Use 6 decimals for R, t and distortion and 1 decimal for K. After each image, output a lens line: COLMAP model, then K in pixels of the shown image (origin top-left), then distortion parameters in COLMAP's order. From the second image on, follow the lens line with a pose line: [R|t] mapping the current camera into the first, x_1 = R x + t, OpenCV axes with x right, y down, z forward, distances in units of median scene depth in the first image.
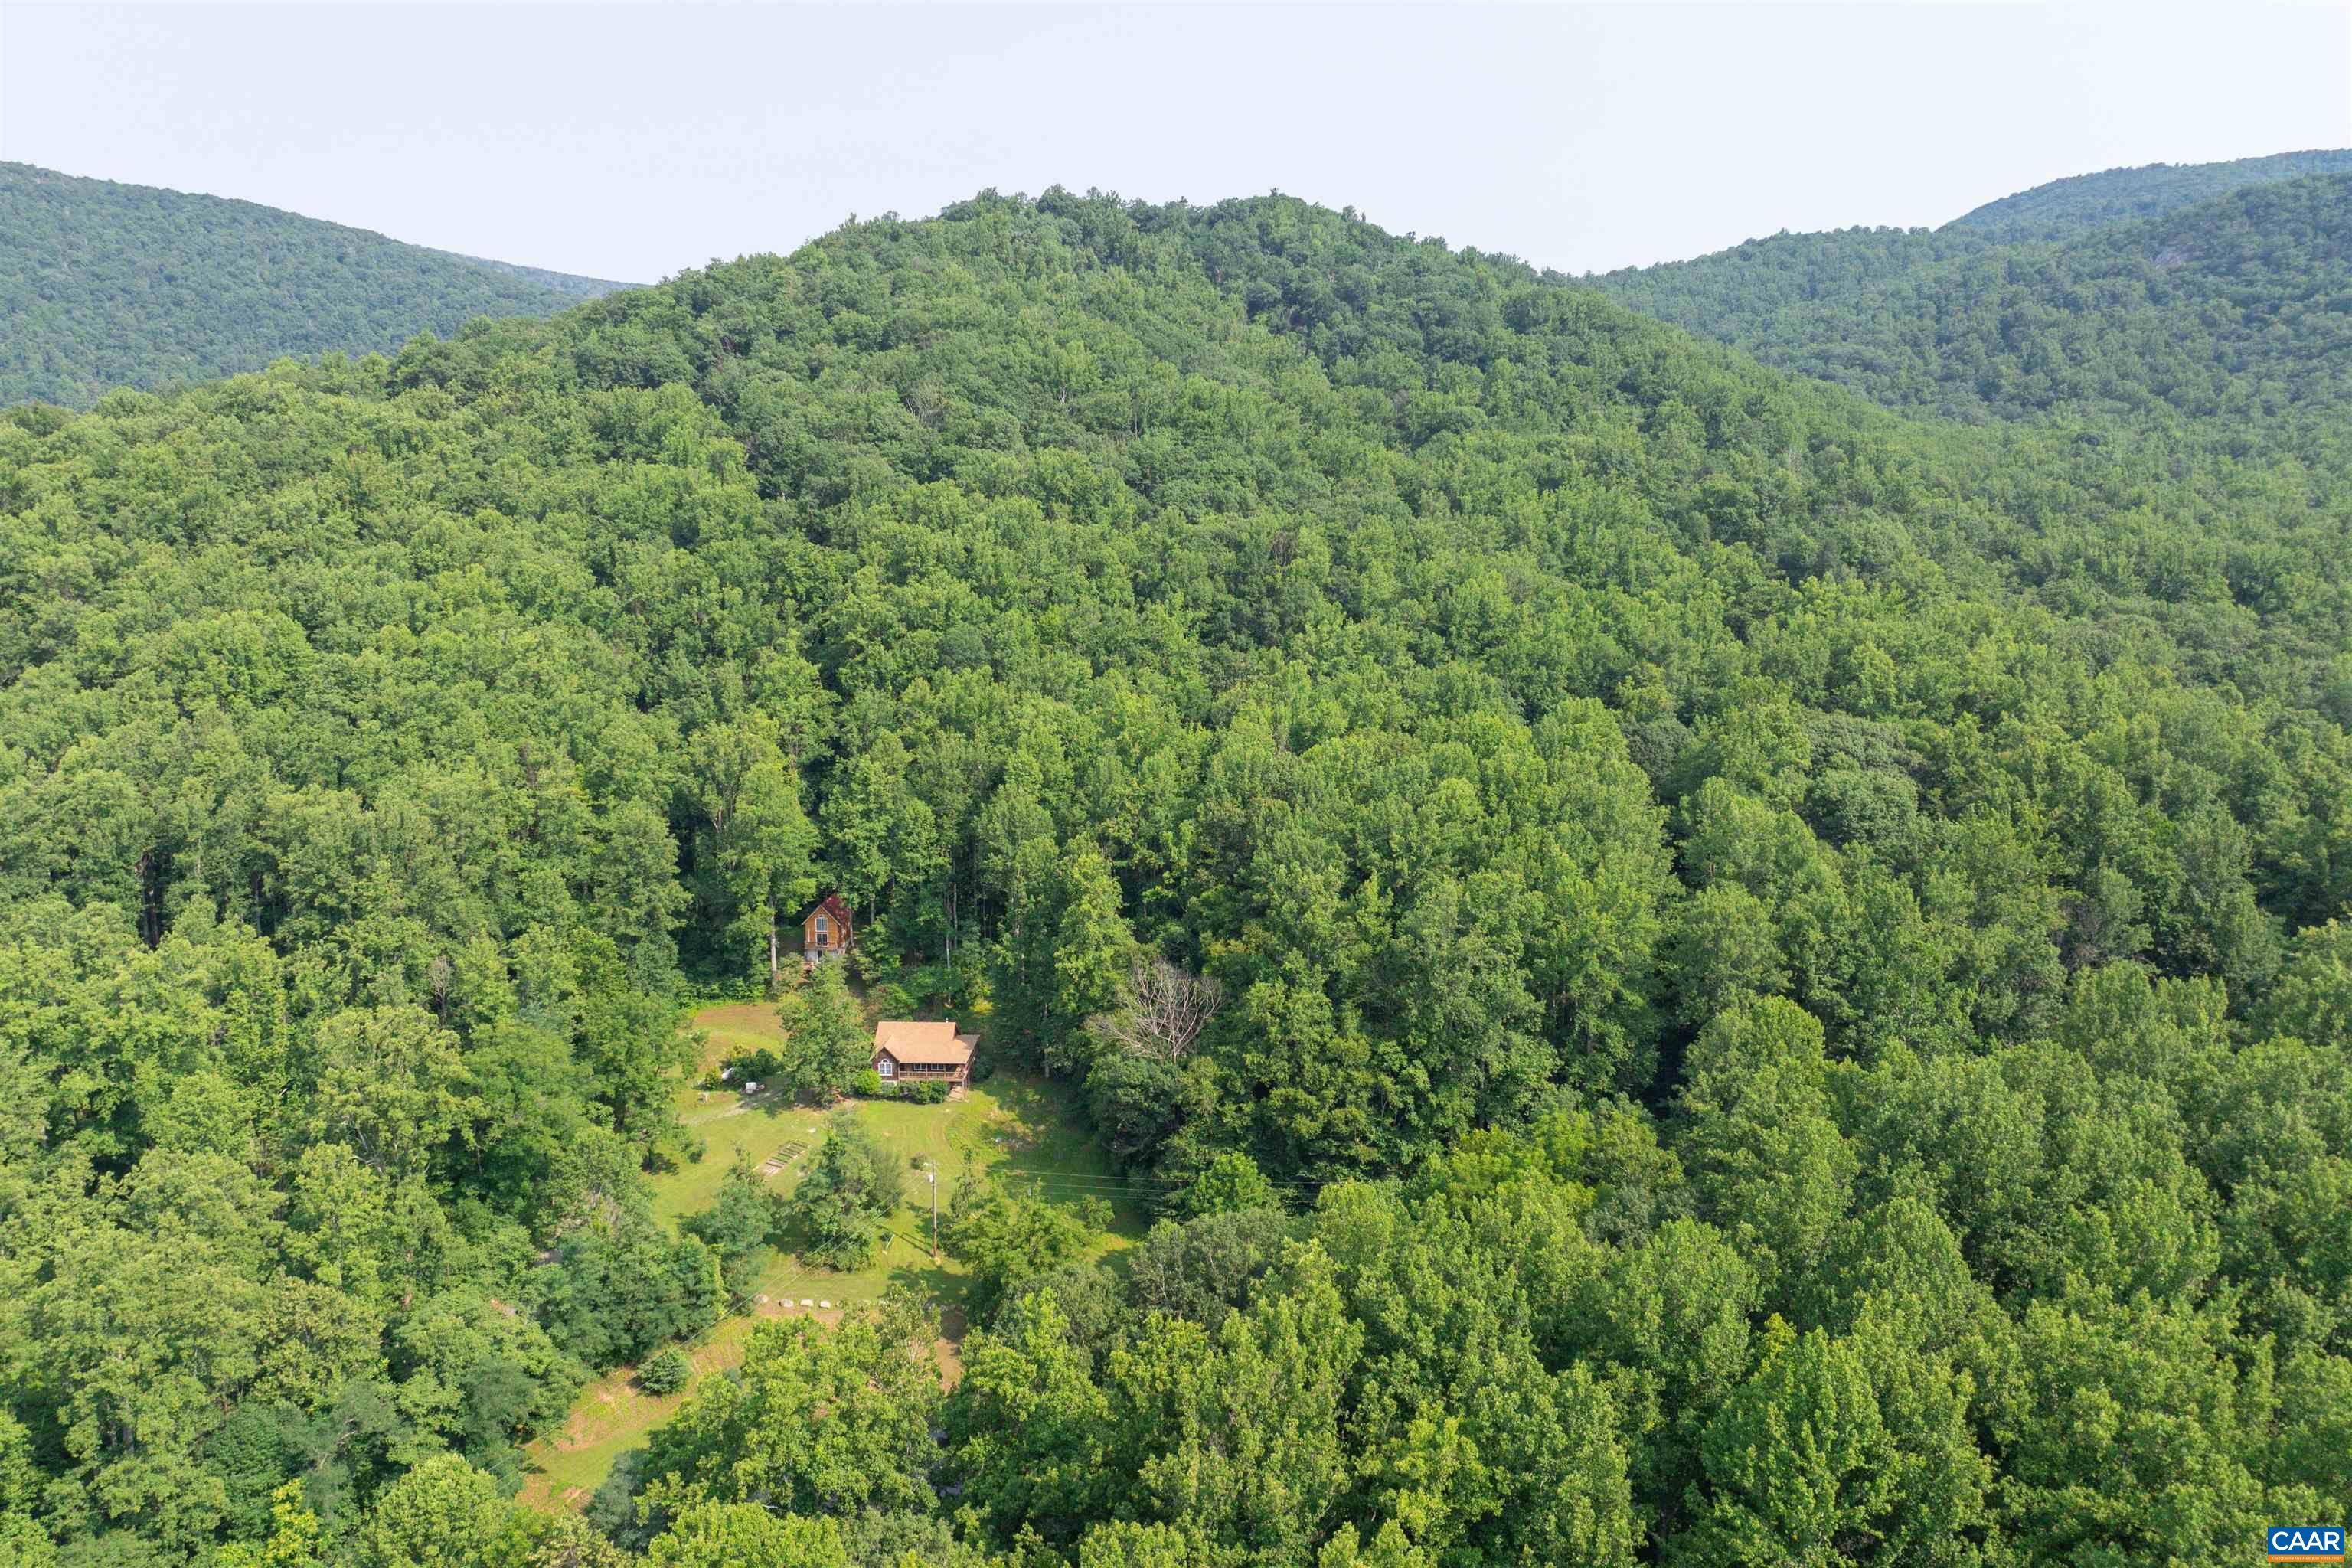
lens RADIAL K [[1654.8, 0, 1187.3], [0, 1654.8, 788.2], [0, 0, 1]] dist [-0.041579, 0.005629]
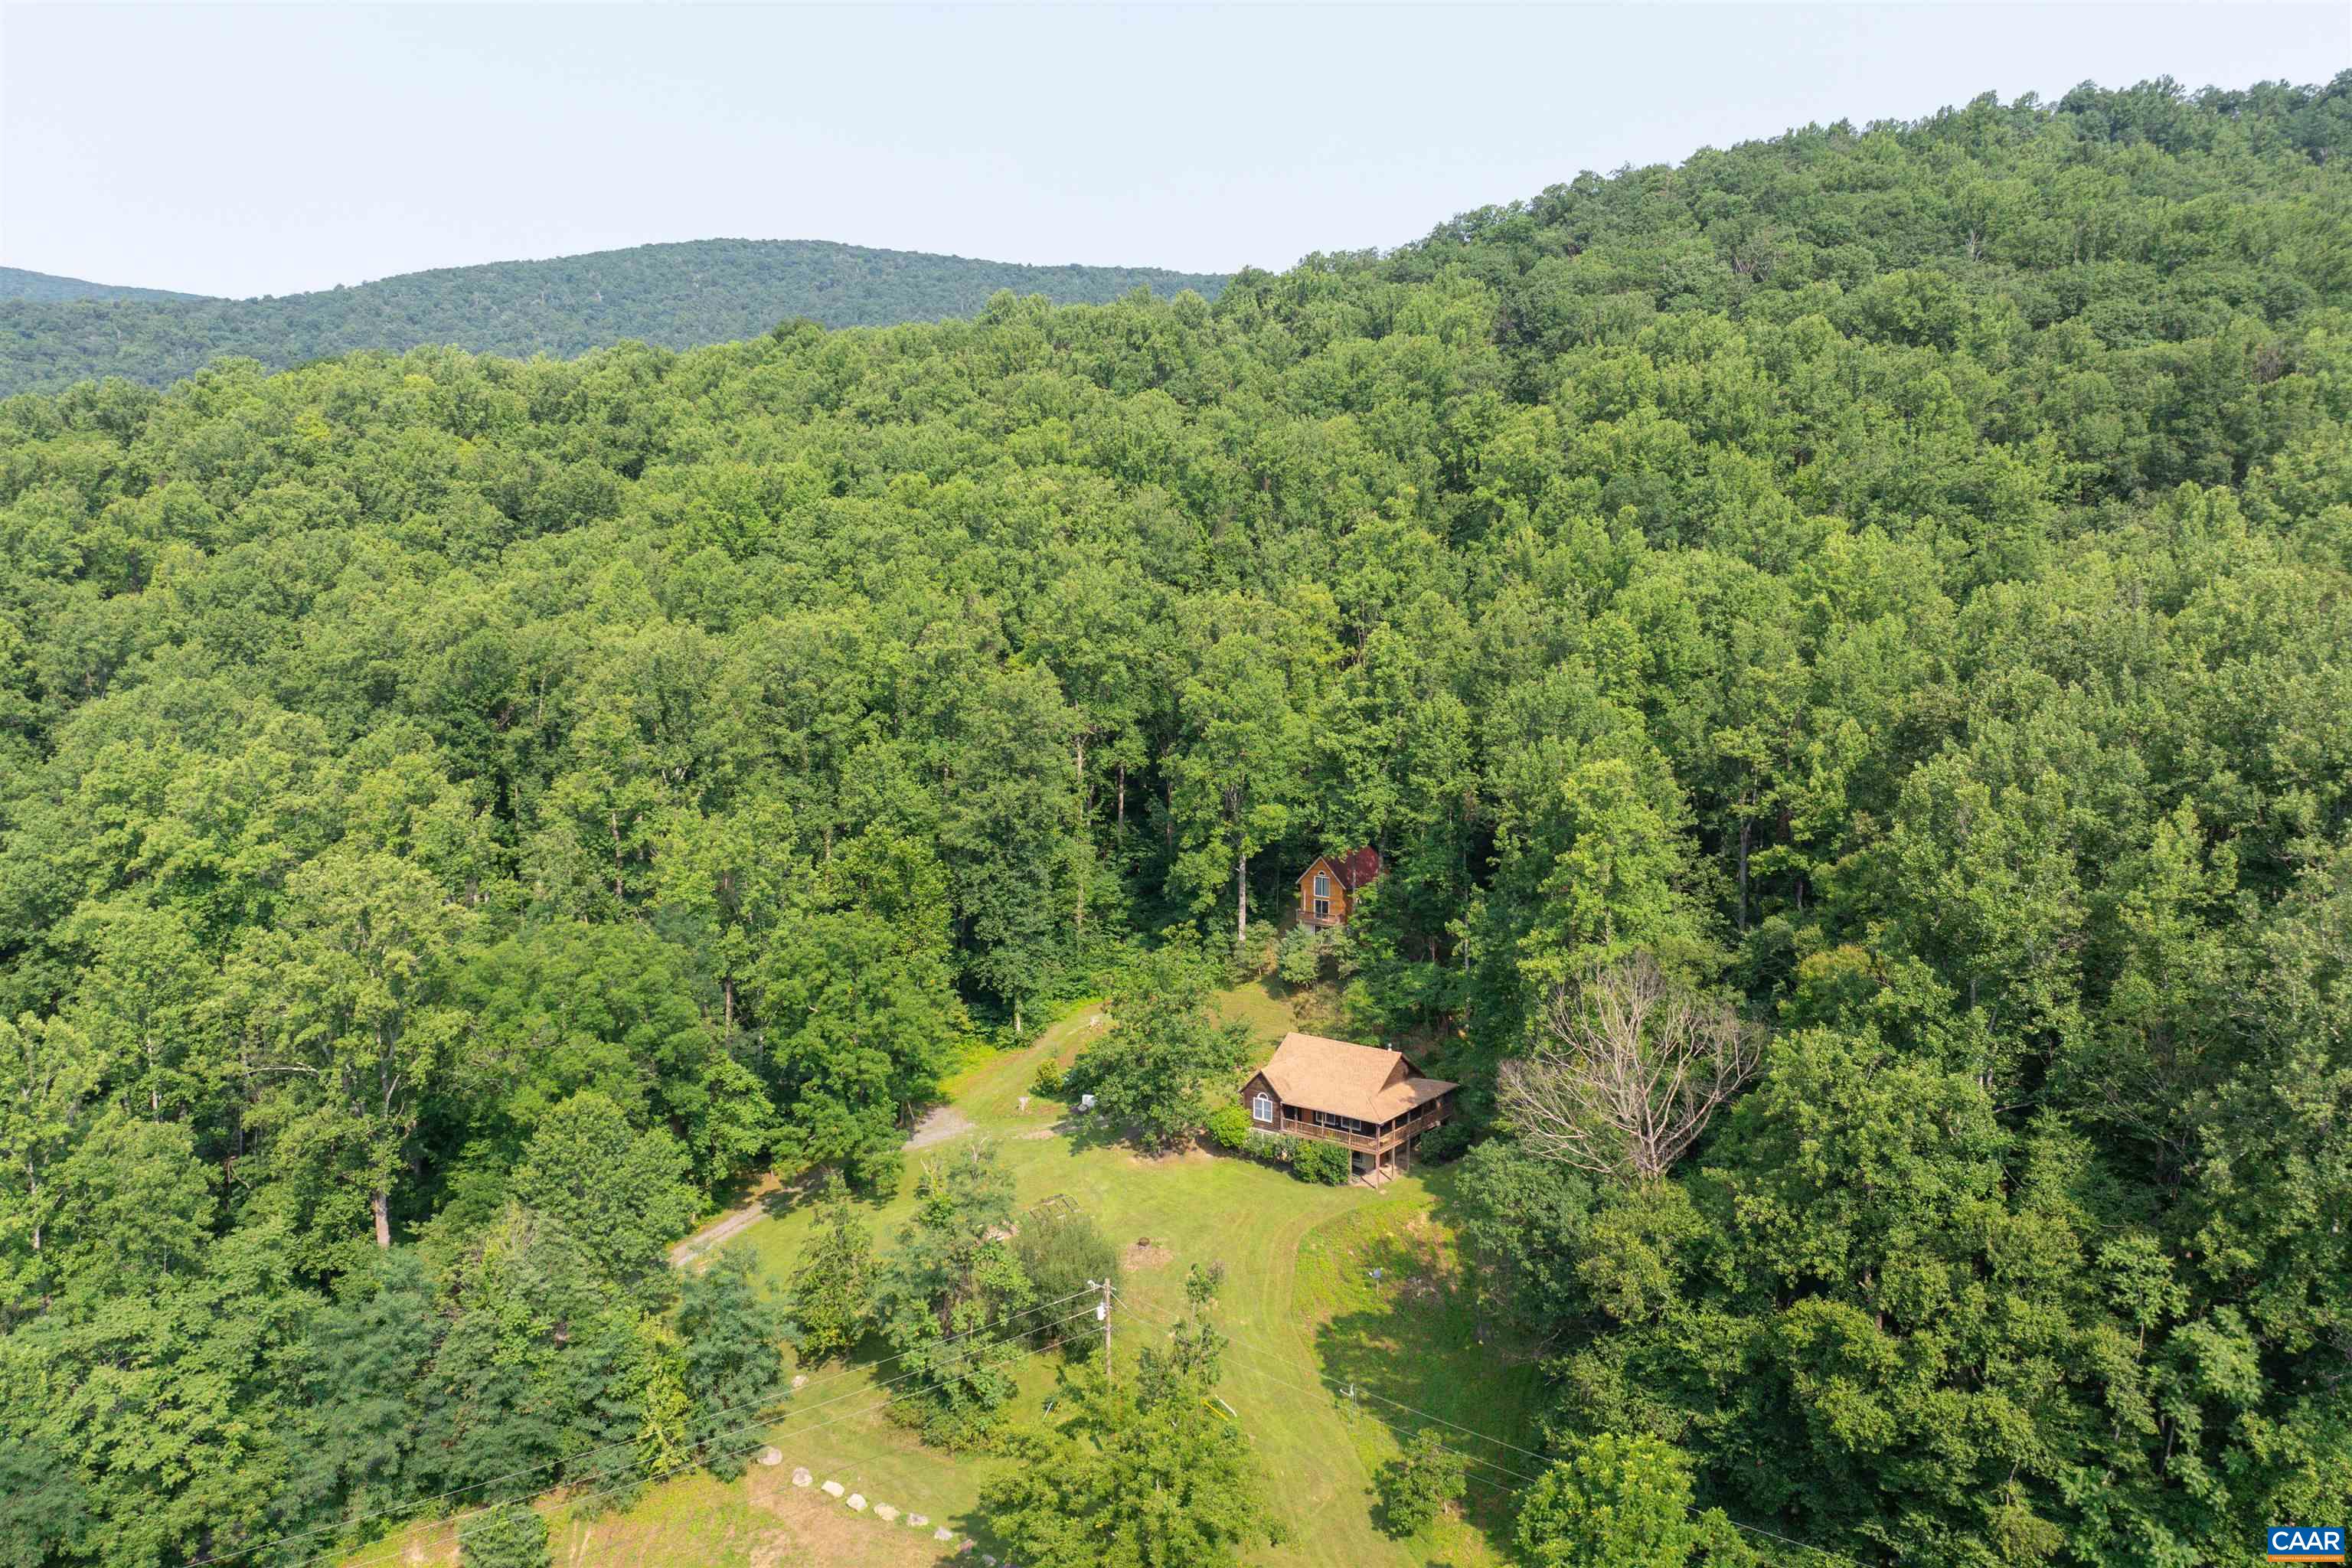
lens RADIAL K [[1654.8, 0, 1180.3], [0, 1654.8, 766.9], [0, 0, 1]] dist [-0.041579, 0.005629]
pose [[0.812028, 0.055106, -0.581011, 0.106590], [-0.087311, 0.995799, -0.027580, 0.055523], [0.577051, 0.073124, 0.813428, 0.409092]]
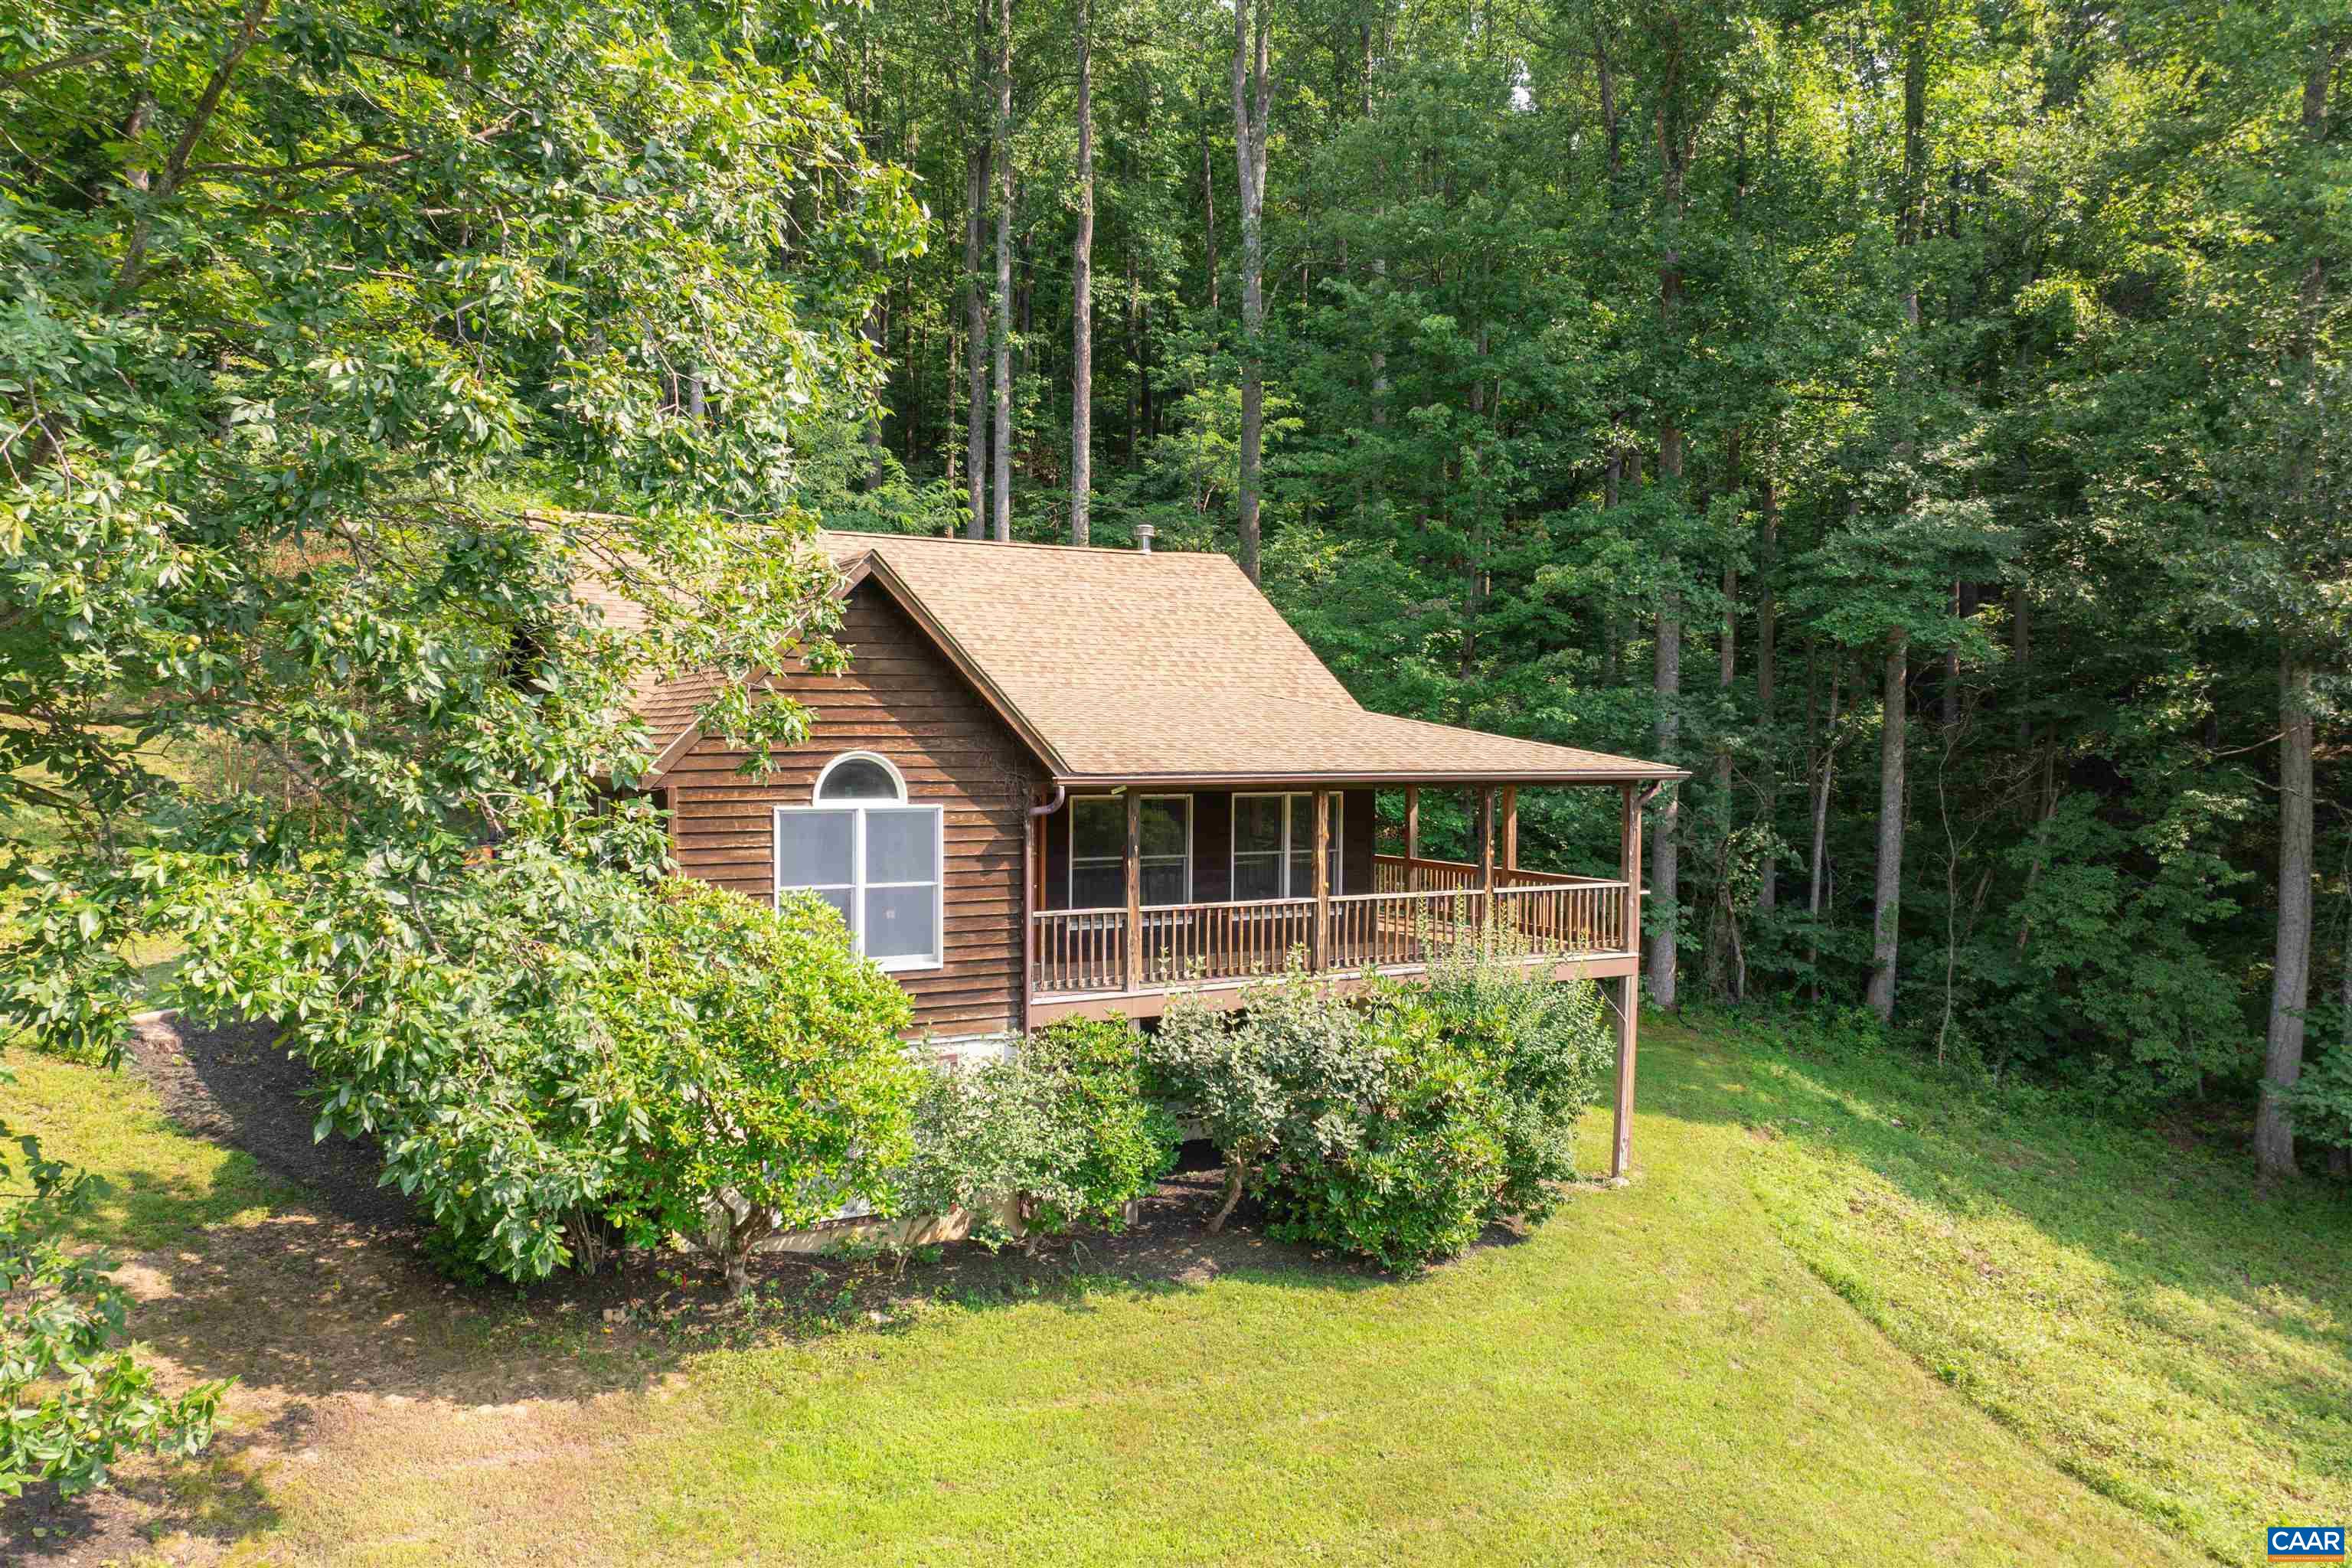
lens RADIAL K [[1654.8, 0, 1176.5], [0, 1654.8, 783.5], [0, 0, 1]] dist [-0.041579, 0.005629]
pose [[0.858299, -0.009503, 0.513062, -0.172986], [0.073458, 0.991806, -0.104518, 0.144251], [-0.507865, 0.127396, 0.851964, 0.768063]]
